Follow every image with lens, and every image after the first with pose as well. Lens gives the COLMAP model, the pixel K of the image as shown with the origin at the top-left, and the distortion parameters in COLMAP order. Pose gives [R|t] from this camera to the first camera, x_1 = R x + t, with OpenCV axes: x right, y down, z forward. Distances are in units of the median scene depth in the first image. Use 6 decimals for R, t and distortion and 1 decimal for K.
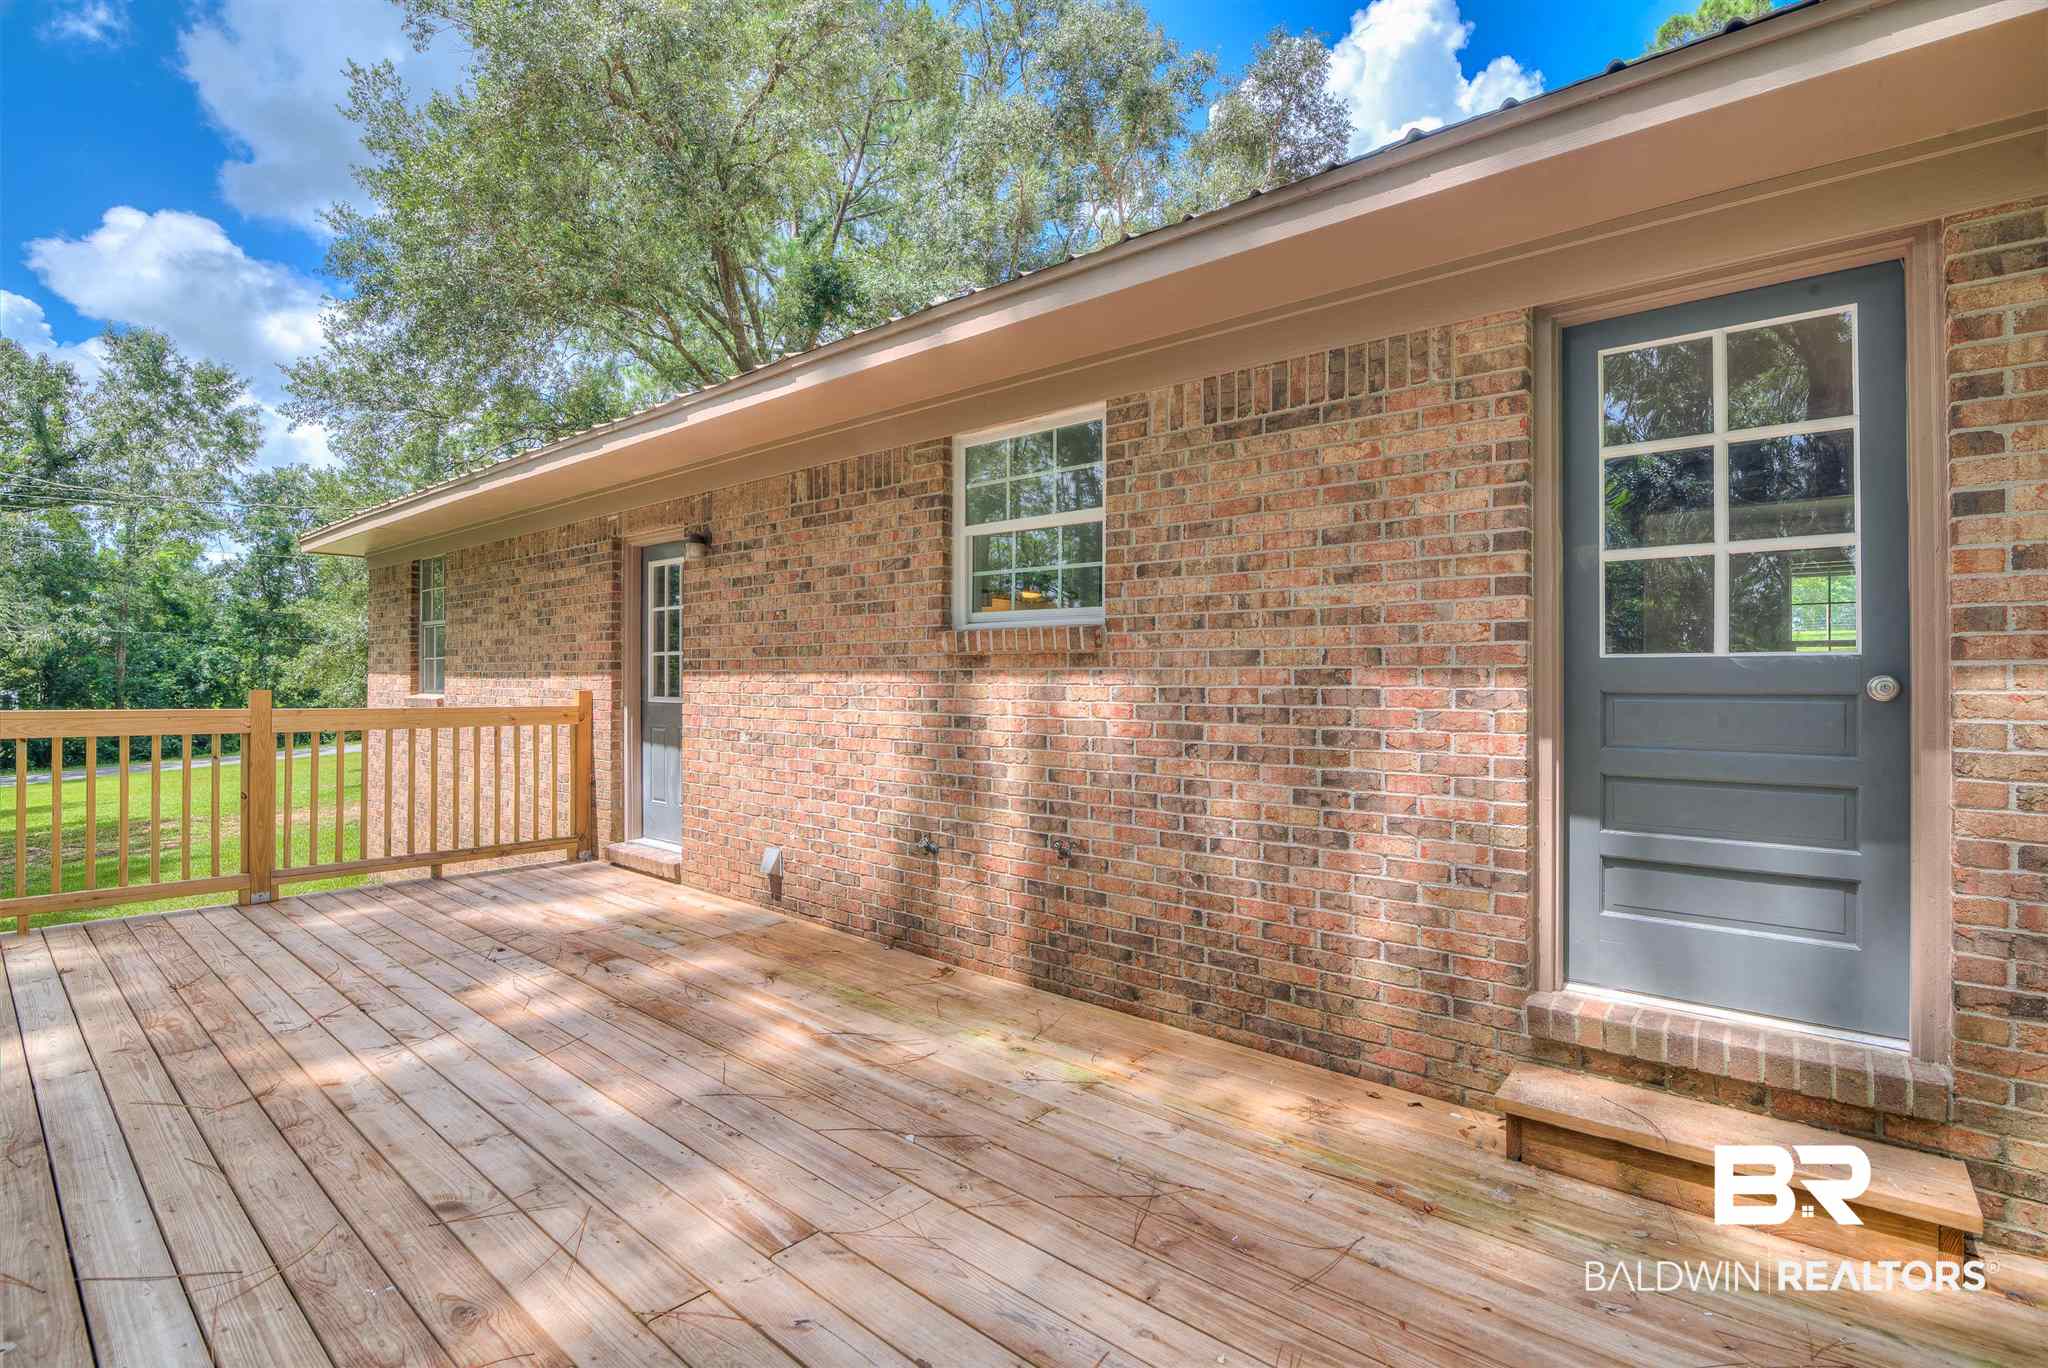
lens RADIAL K [[957.1, 0, 1024.0], [0, 957.1, 684.0], [0, 0, 1]] dist [-0.018625, 0.000502]
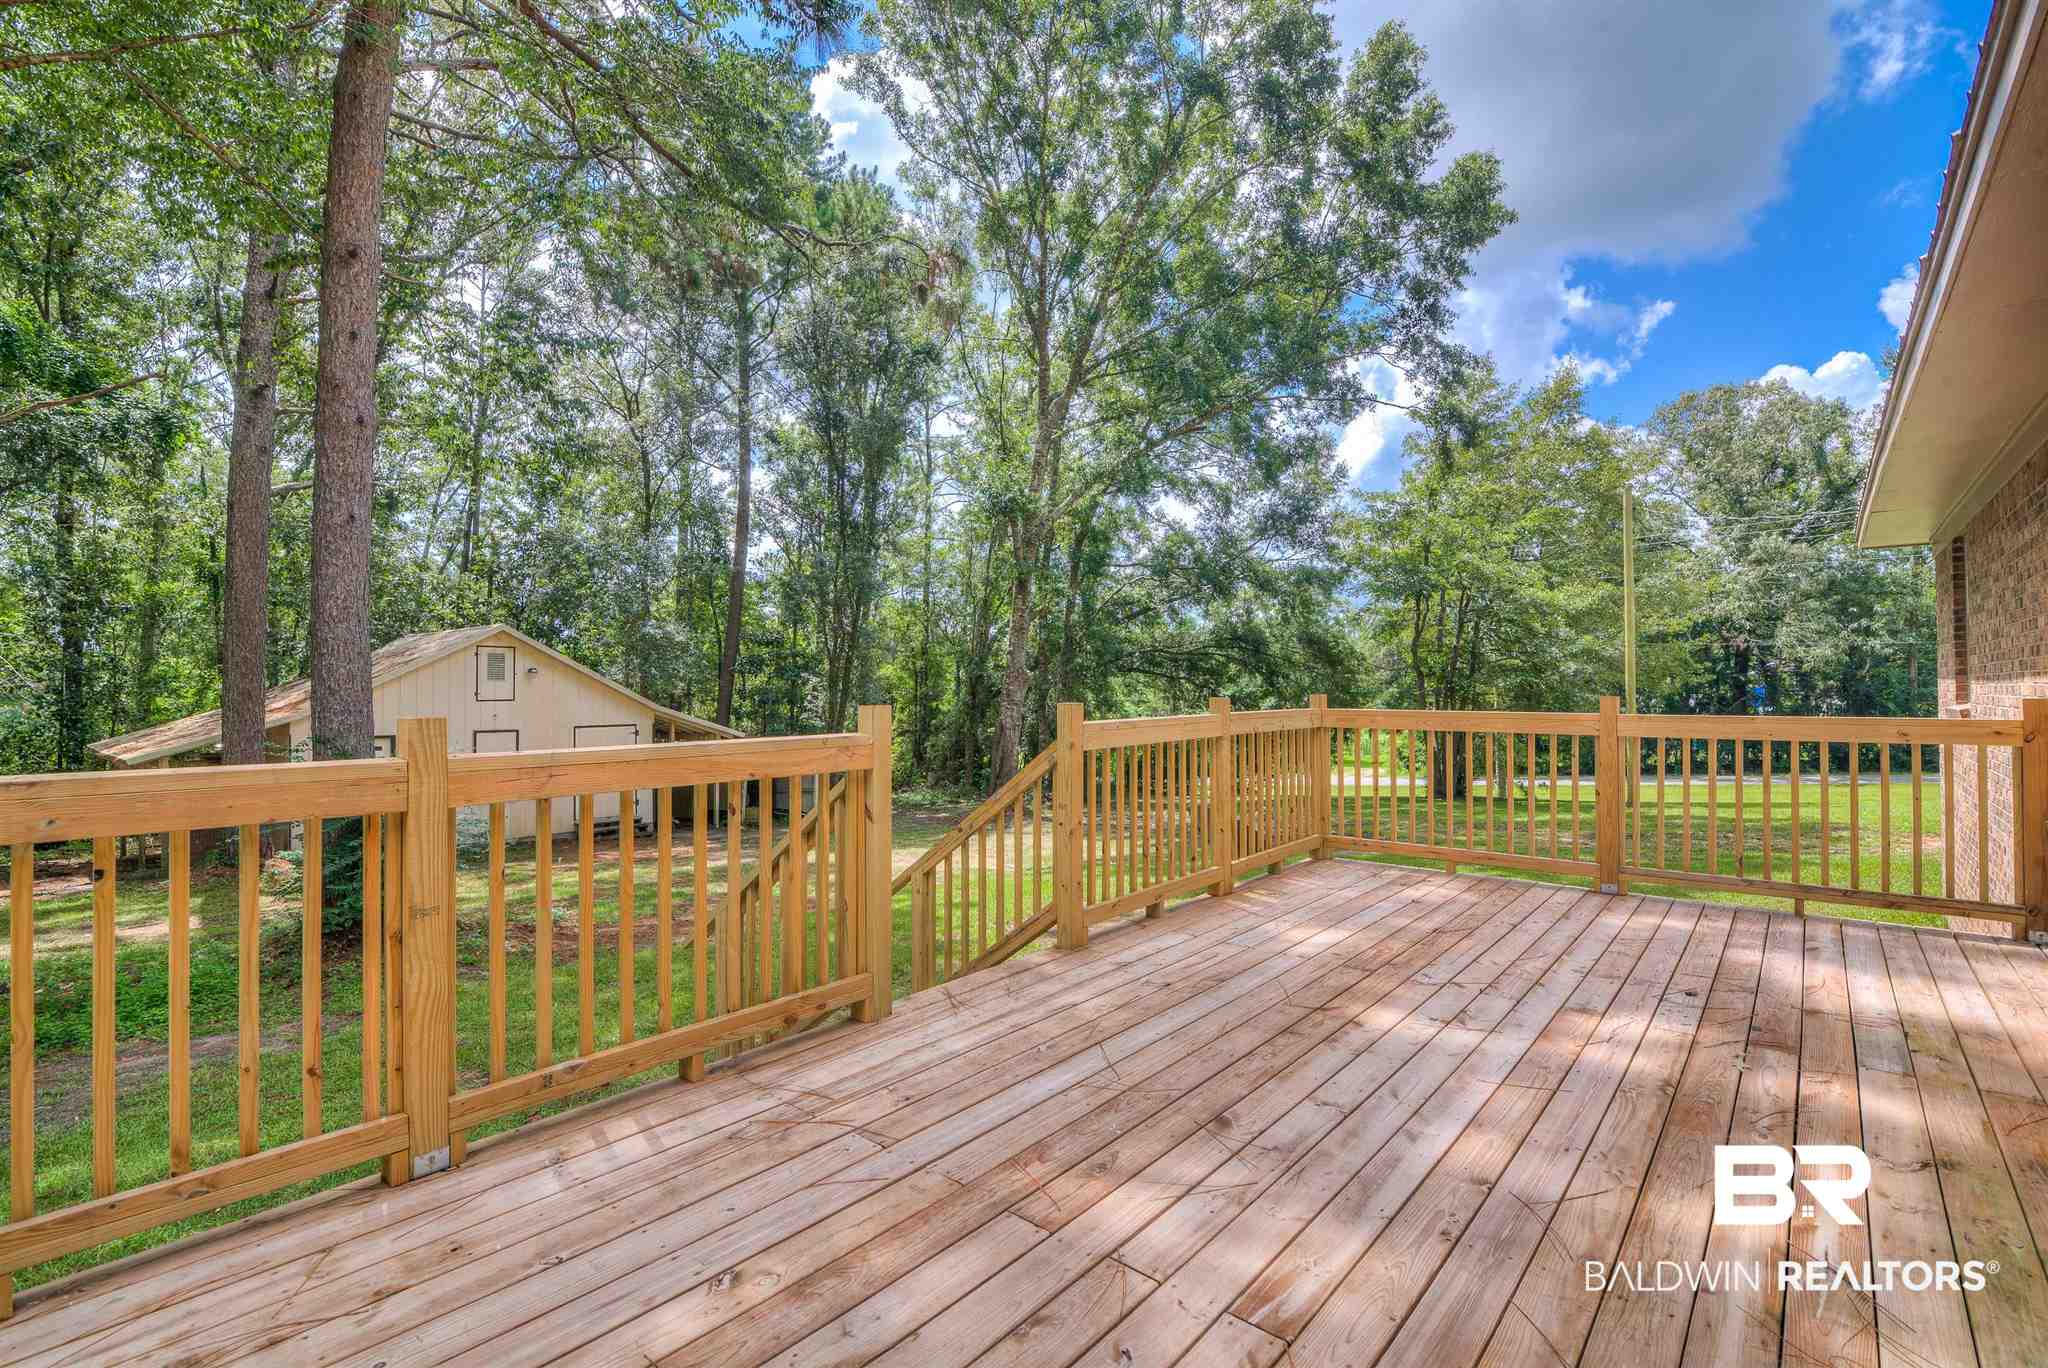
lens RADIAL K [[931.0, 0, 1024.0], [0, 931.0, 684.0], [0, 0, 1]] dist [-0.003068, -0.000702]
pose [[-0.002151, -0.015233, -0.999882, 0.361090], [0.003755, 0.999877, -0.015241, 0.006299], [0.999991, -0.003787, -0.002093, 0.454909]]
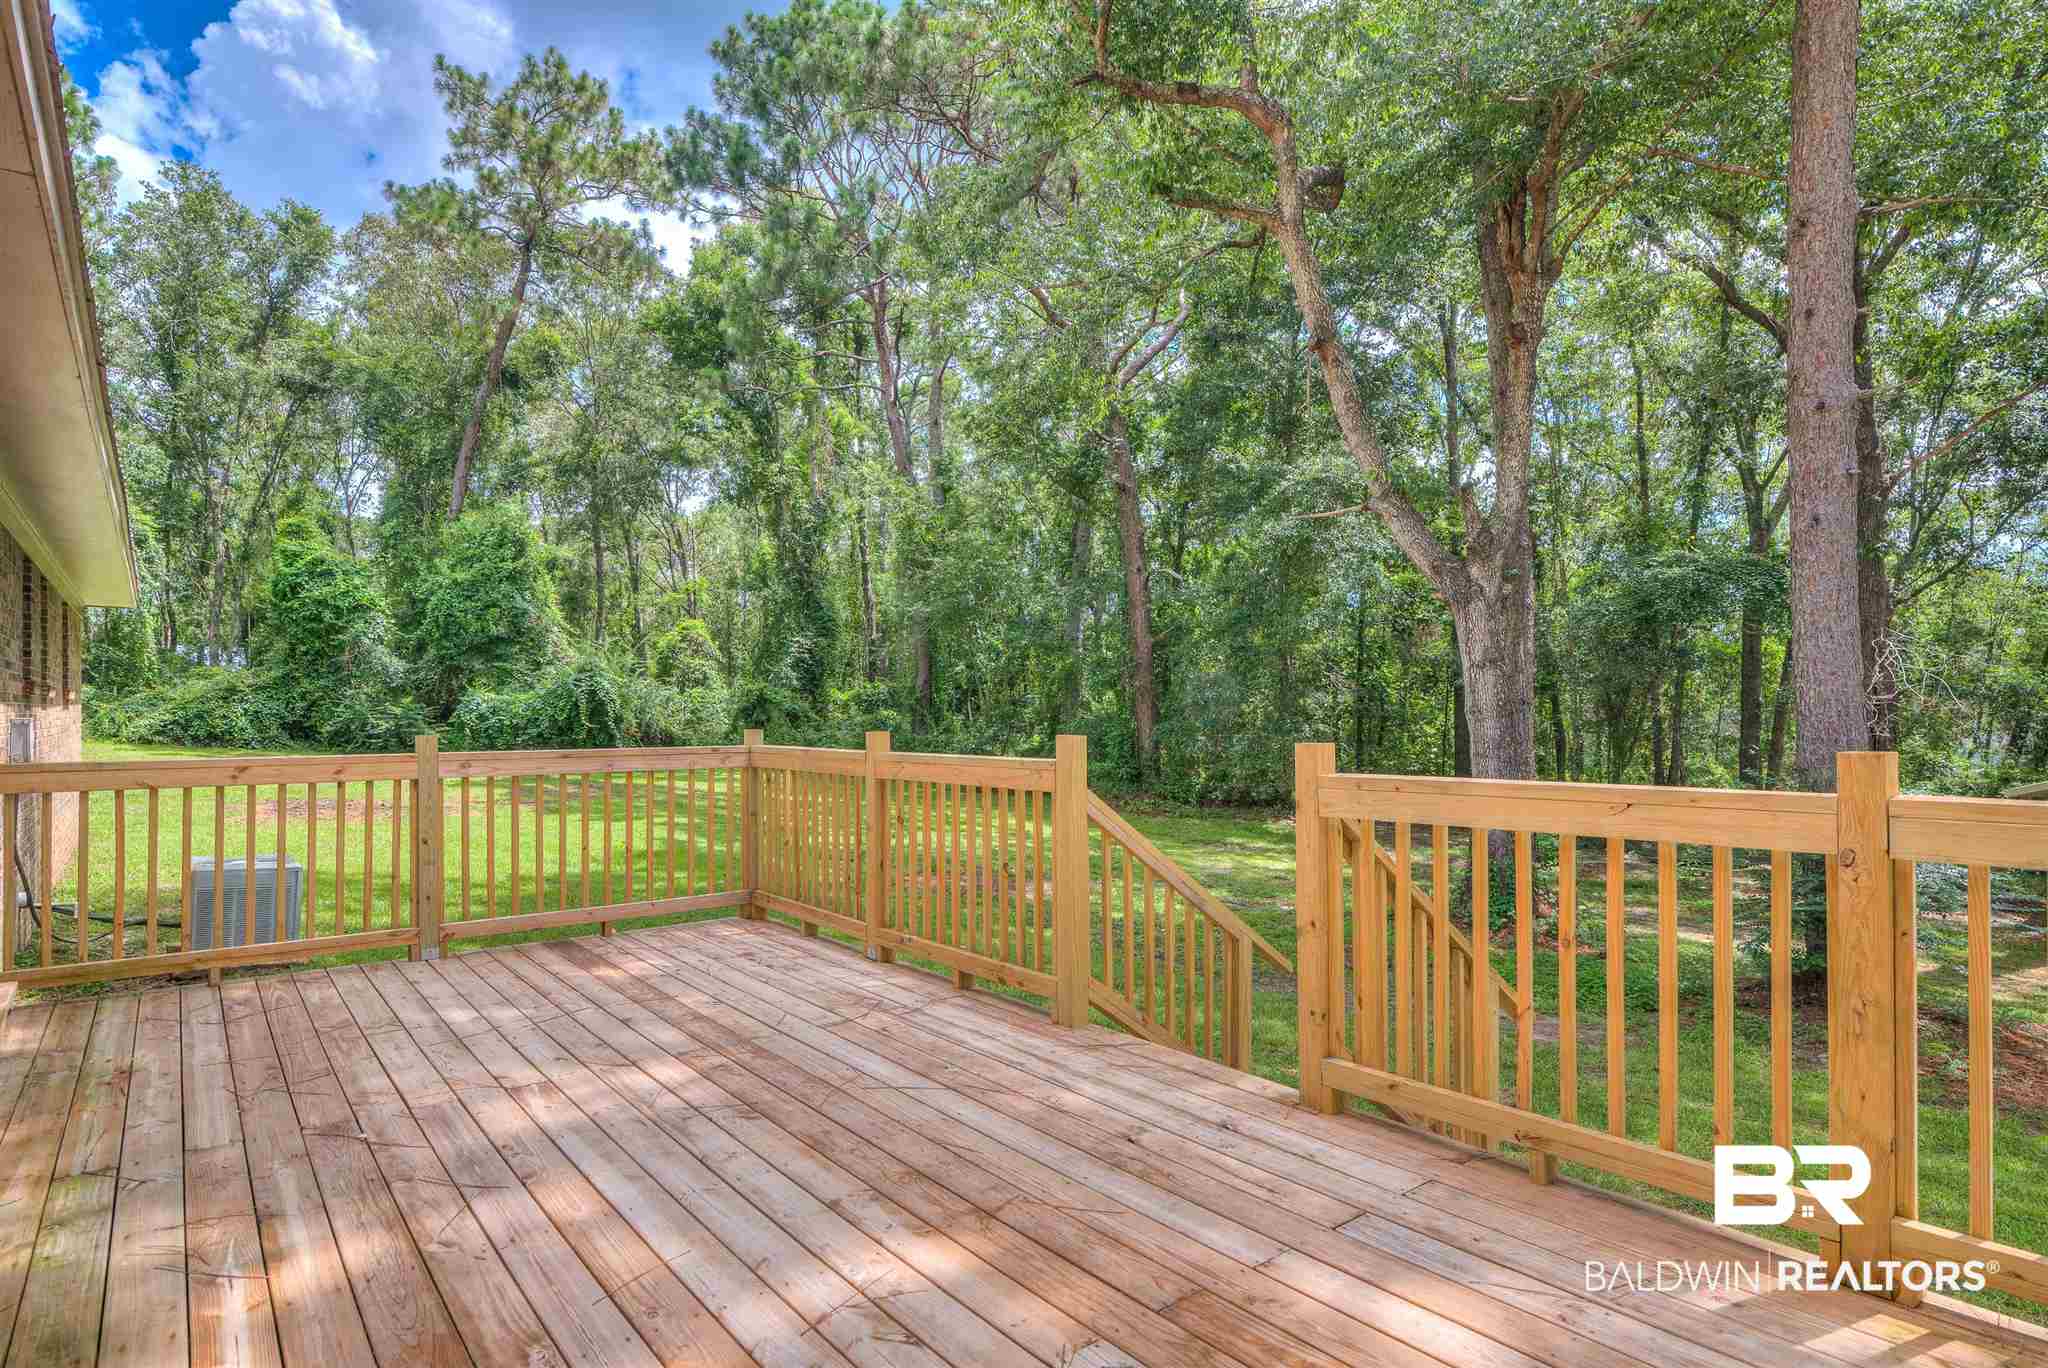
lens RADIAL K [[1053.2, 0, 1024.0], [0, 1053.2, 684.0], [0, 0, 1]] dist [0.004476, 0.001034]
pose [[-0.983797, -0.003021, 0.179263, -0.768024], [-0.008566, 0.999508, -0.030167, -0.007190], [-0.179084, -0.031214, -0.983339, 1.472595]]
